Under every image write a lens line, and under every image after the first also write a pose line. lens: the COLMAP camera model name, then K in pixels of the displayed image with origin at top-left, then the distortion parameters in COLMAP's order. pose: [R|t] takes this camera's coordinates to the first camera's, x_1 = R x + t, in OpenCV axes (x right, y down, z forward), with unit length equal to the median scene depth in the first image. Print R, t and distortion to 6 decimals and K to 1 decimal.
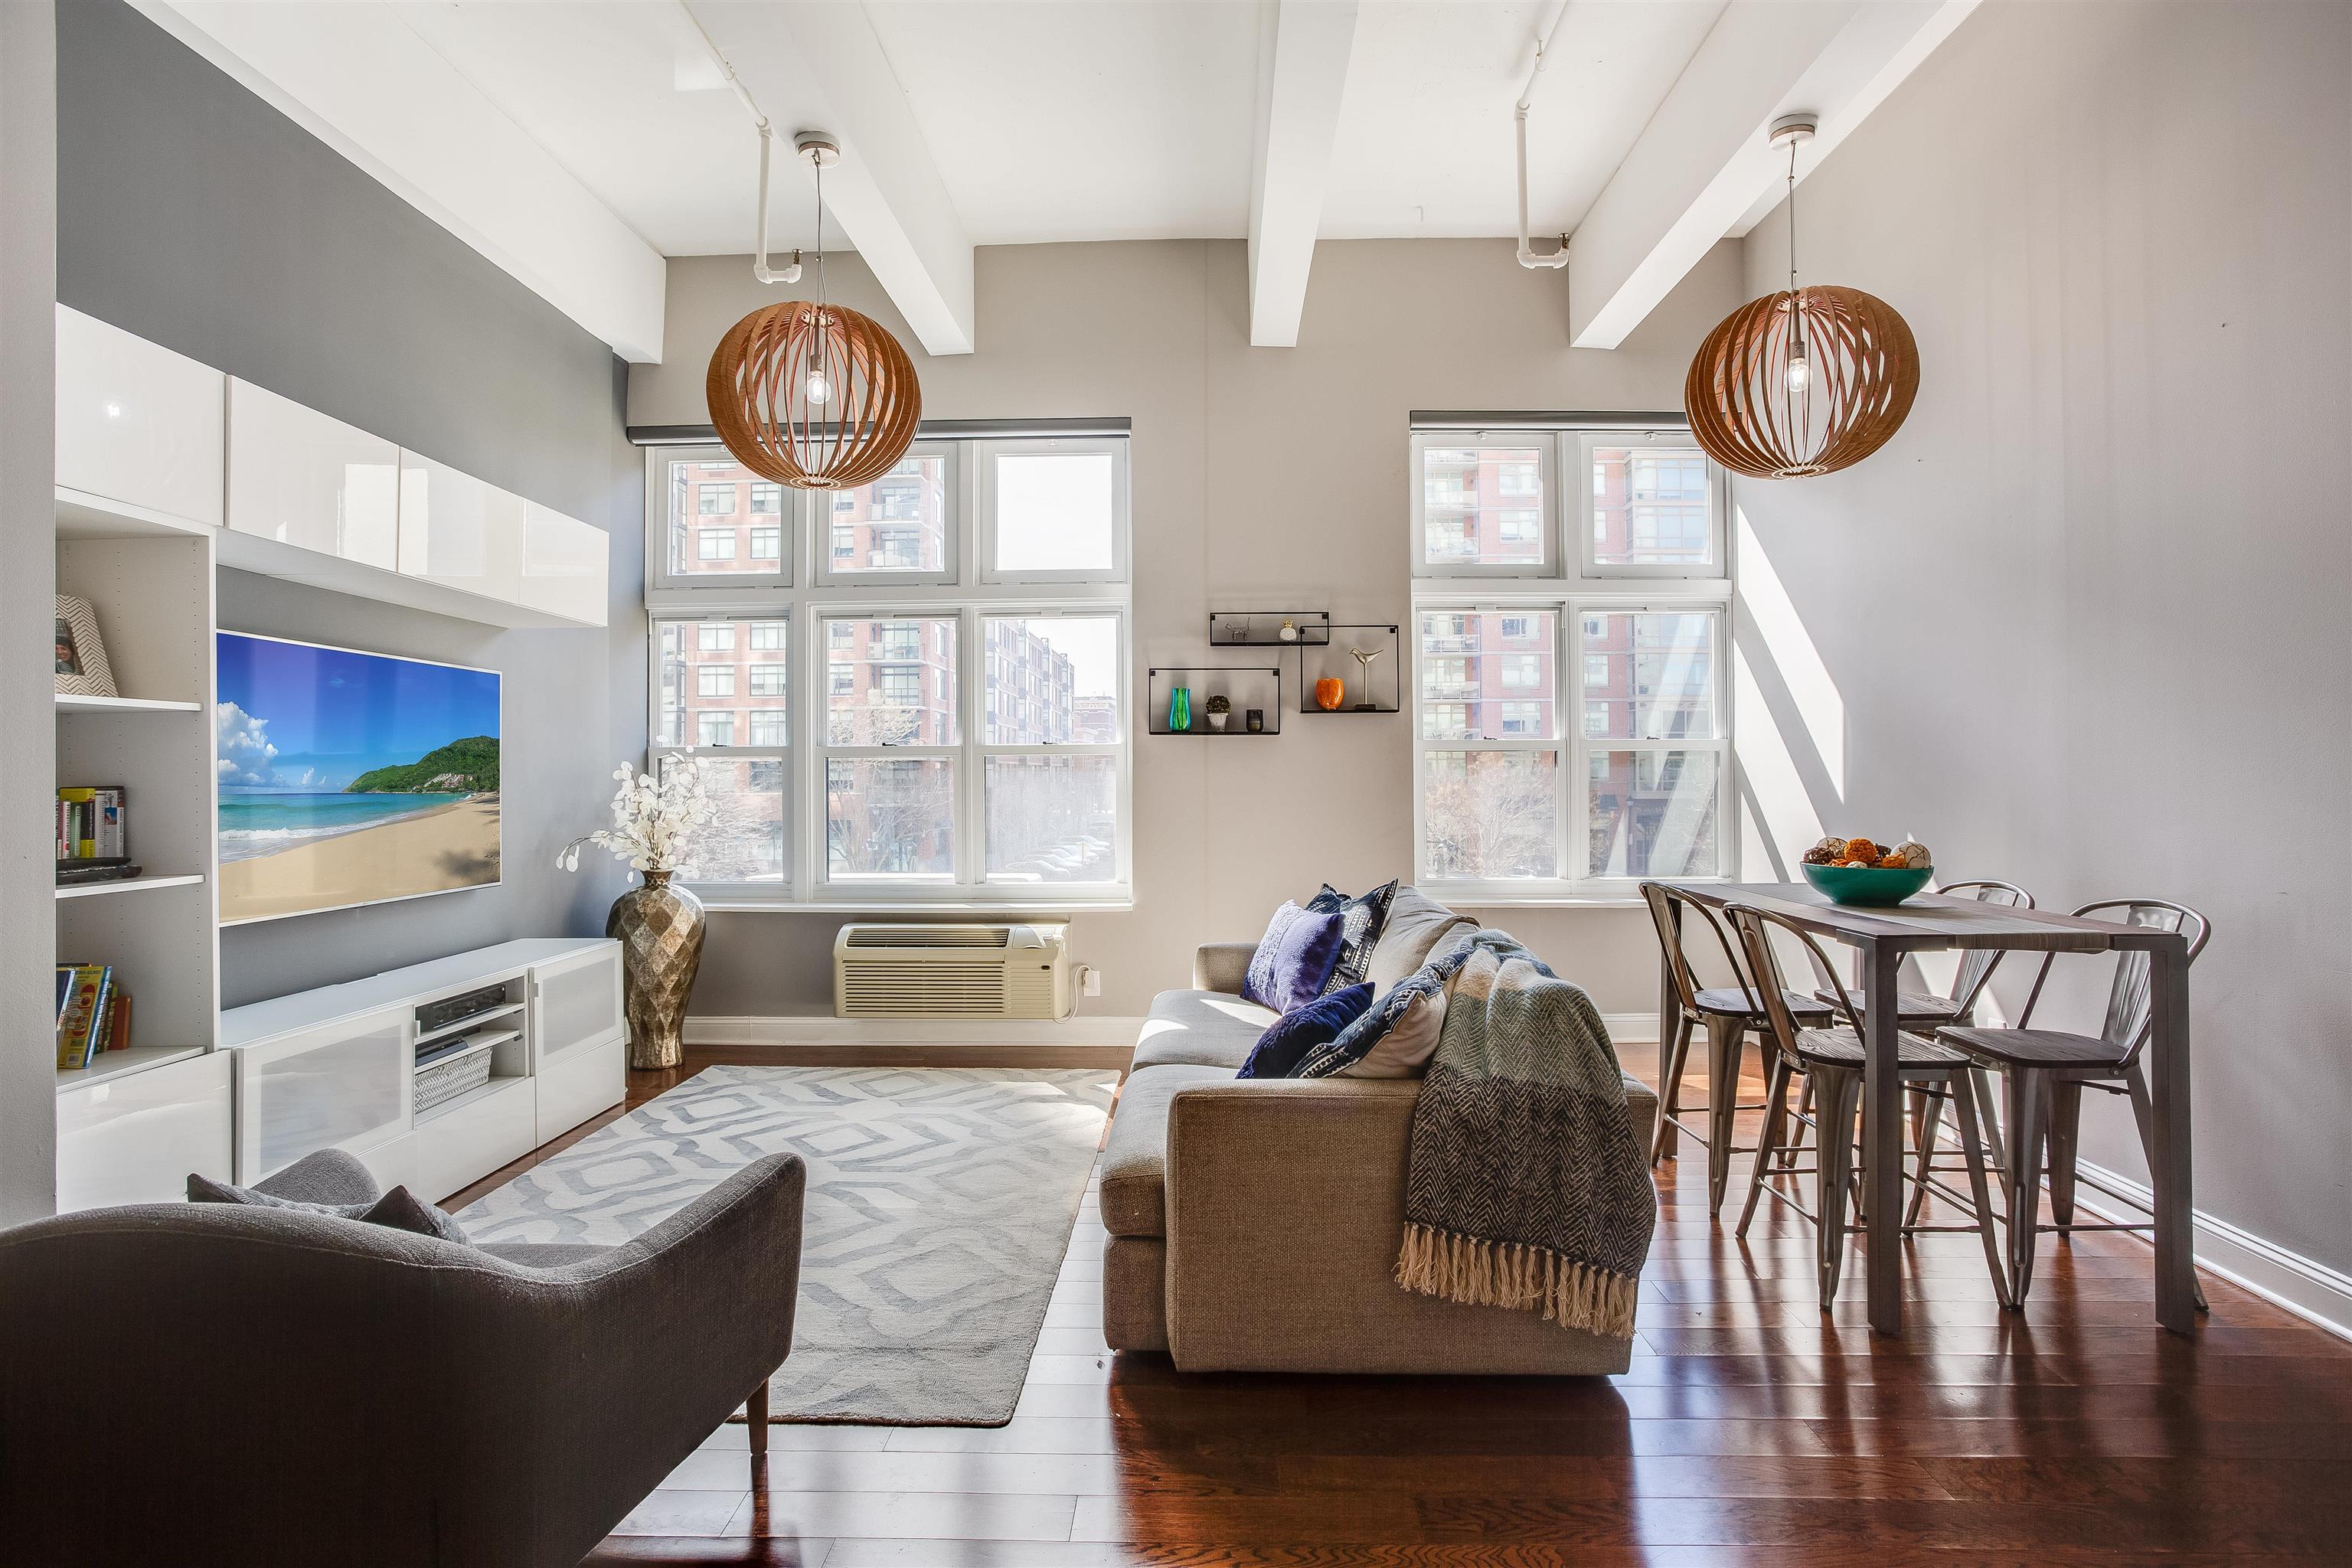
lens RADIAL K [[1156.5, 0, 1147.6], [0, 1156.5, 772.4], [0, 0, 1]] dist [-0.033013, 0.012140]
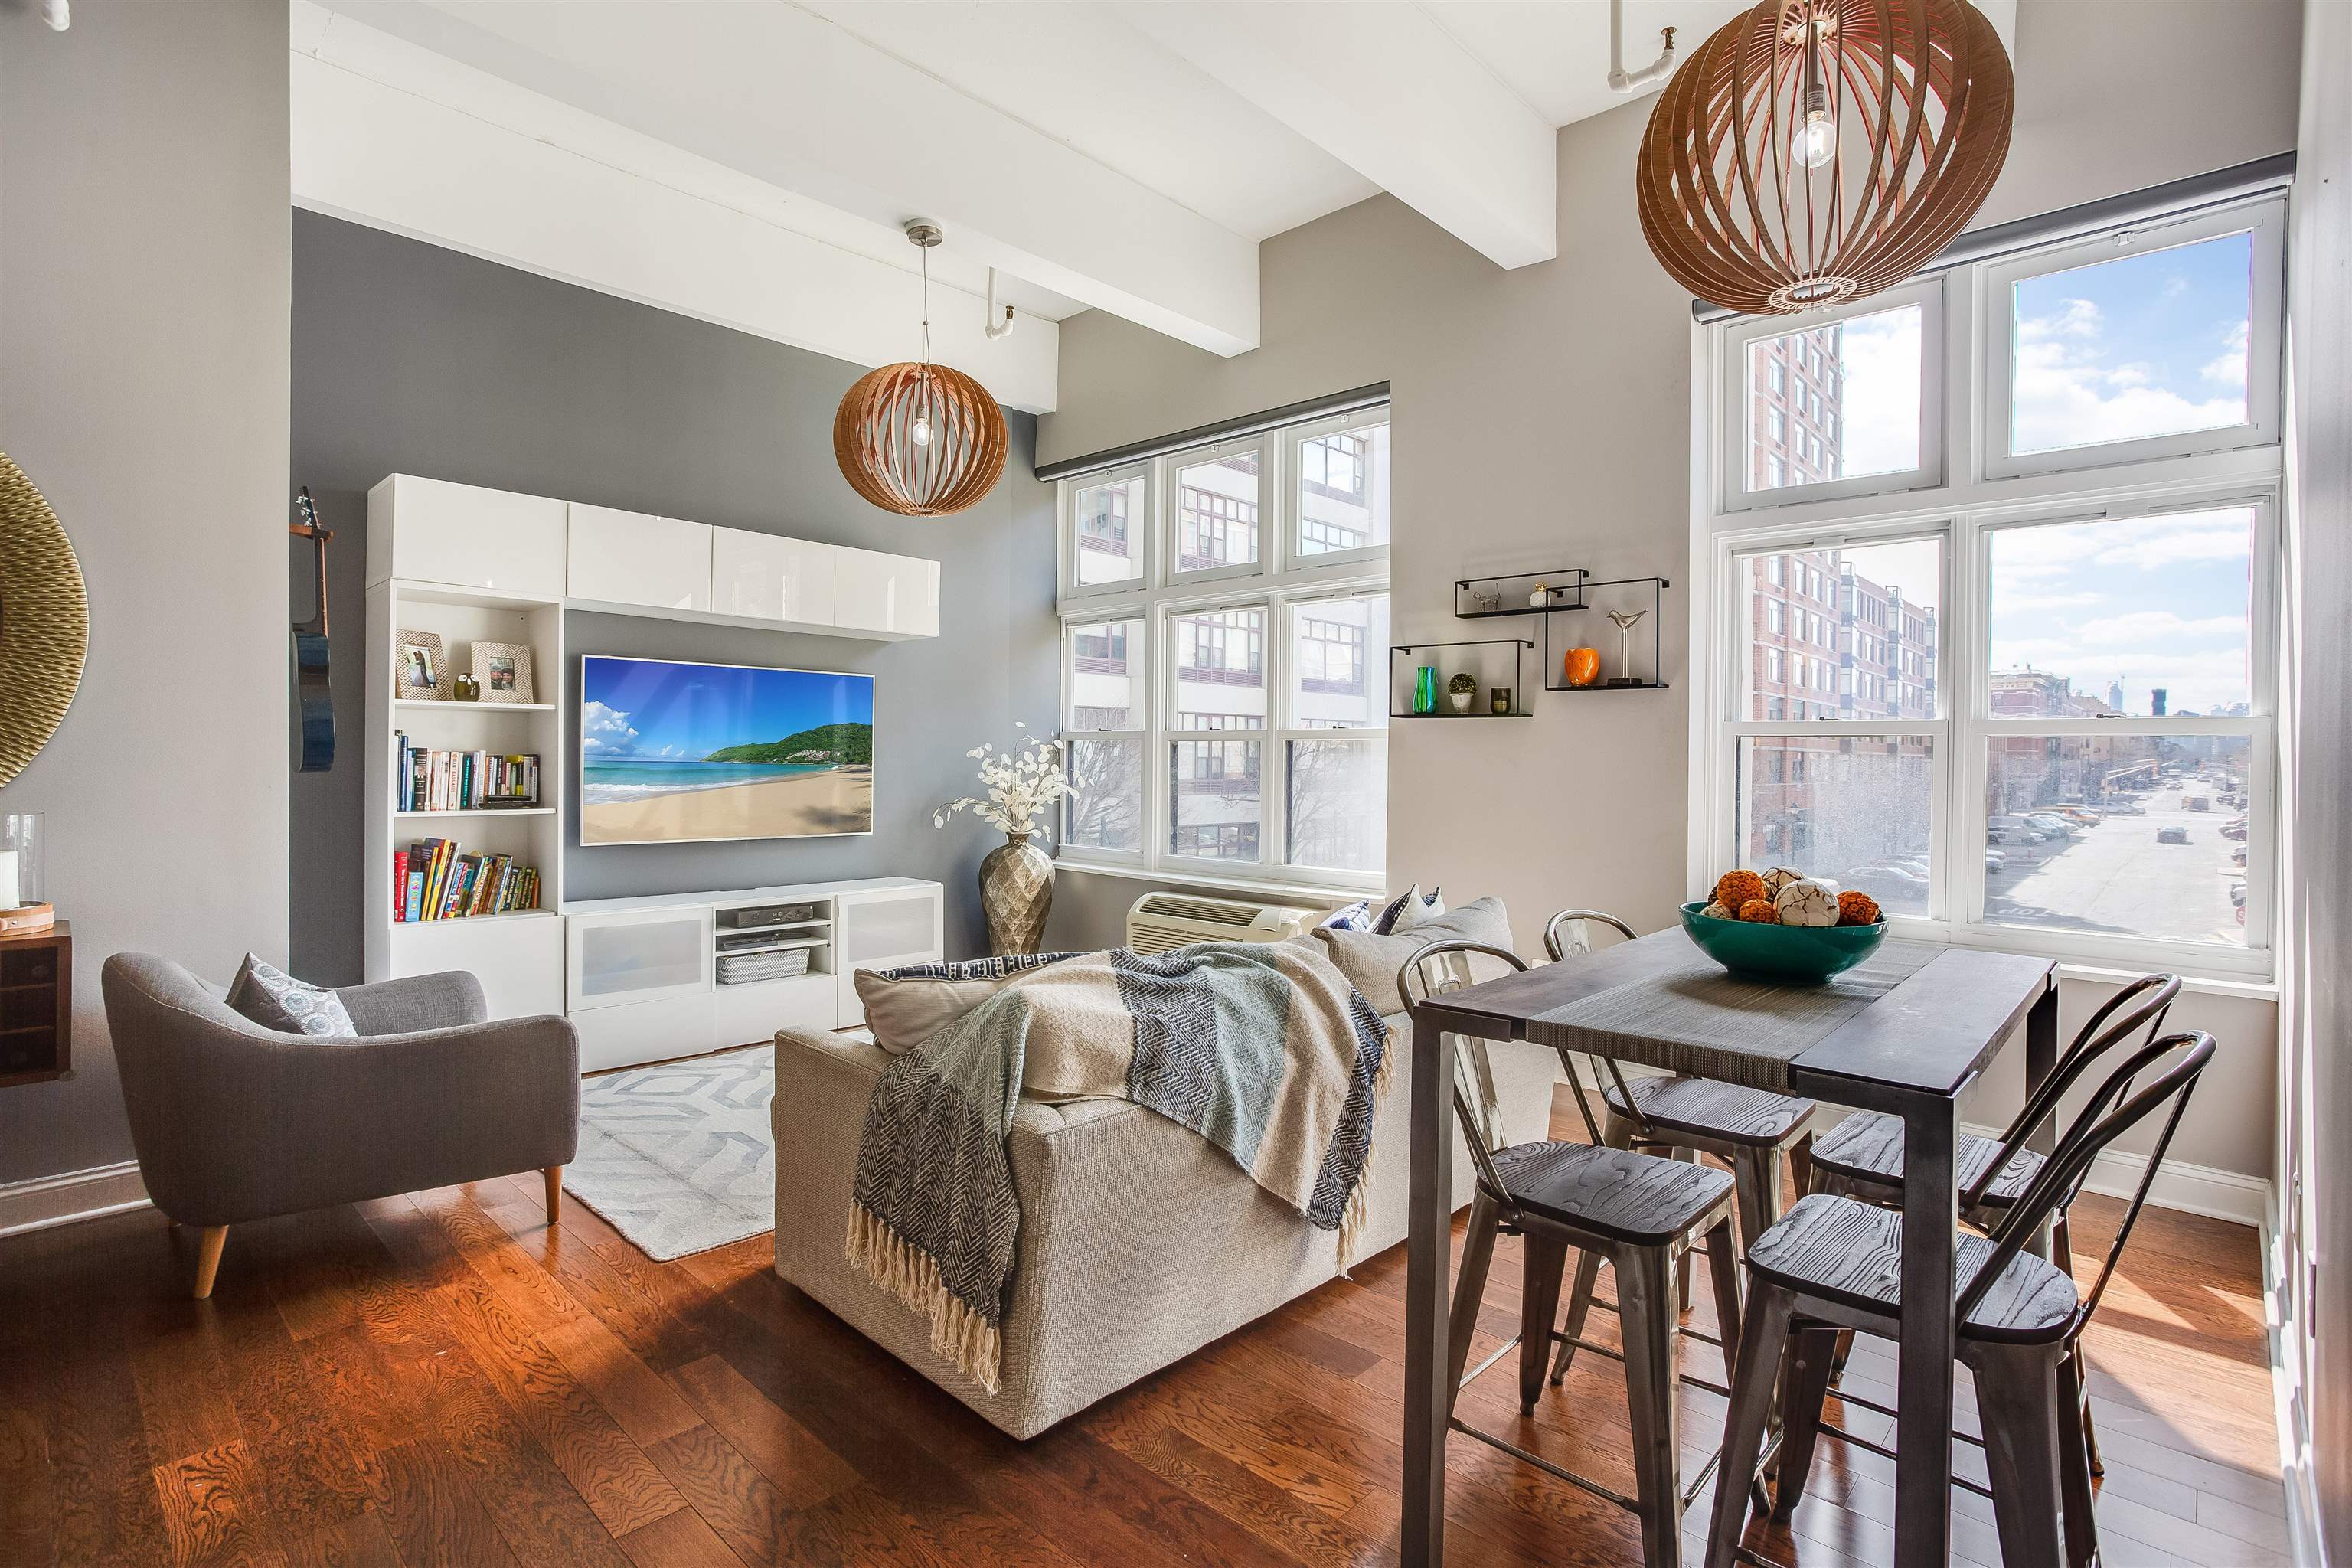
lens RADIAL K [[1156.5, 0, 1186.9], [0, 1156.5, 766.2], [0, 0, 1]] dist [-0.033013, 0.012140]
pose [[0.753484, 0.018441, -0.657208, 0.563503], [-0.015079, 0.999828, 0.010766, -0.001282], [0.657293, 0.001798, 0.753633, 0.217077]]
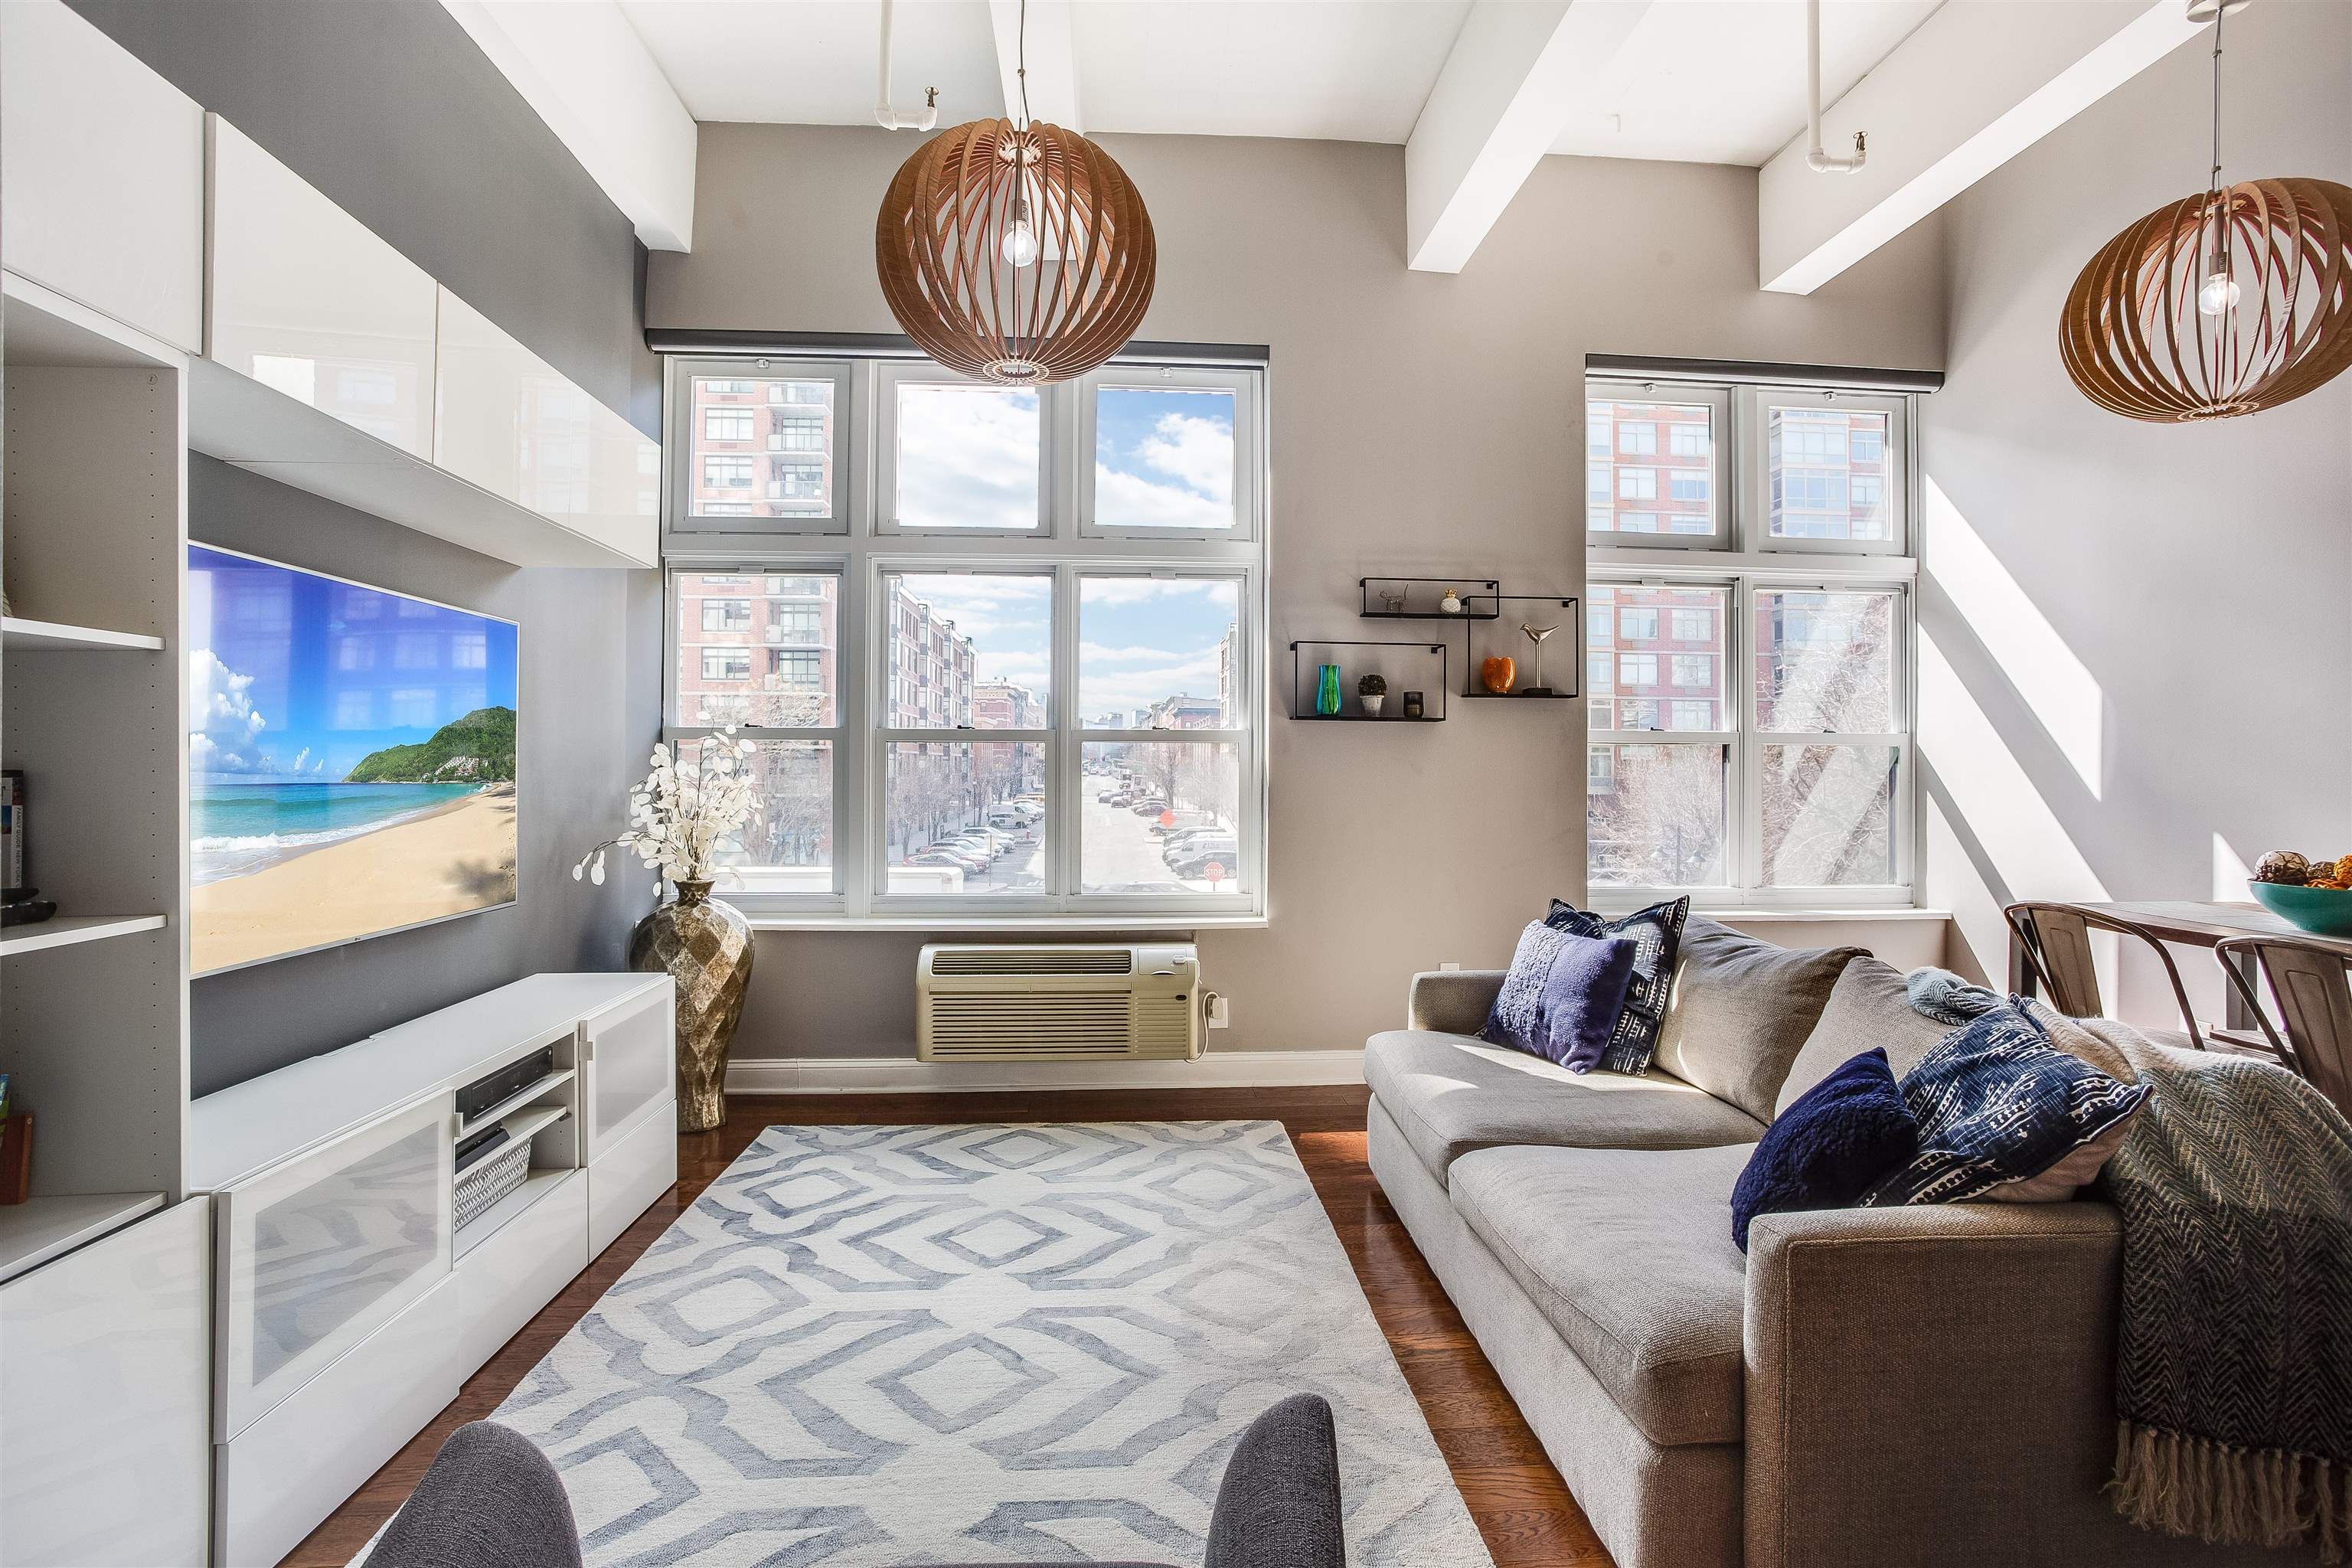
lens RADIAL K [[1156.5, 0, 1163.6], [0, 1156.5, 764.3], [0, 0, 1]] dist [-0.033013, 0.012140]
pose [[0.994328, 0.009474, 0.105935, -0.209655], [-0.009484, 0.999955, -0.000403, 0.001821], [-0.105934, -0.000604, 0.994373, 0.193206]]
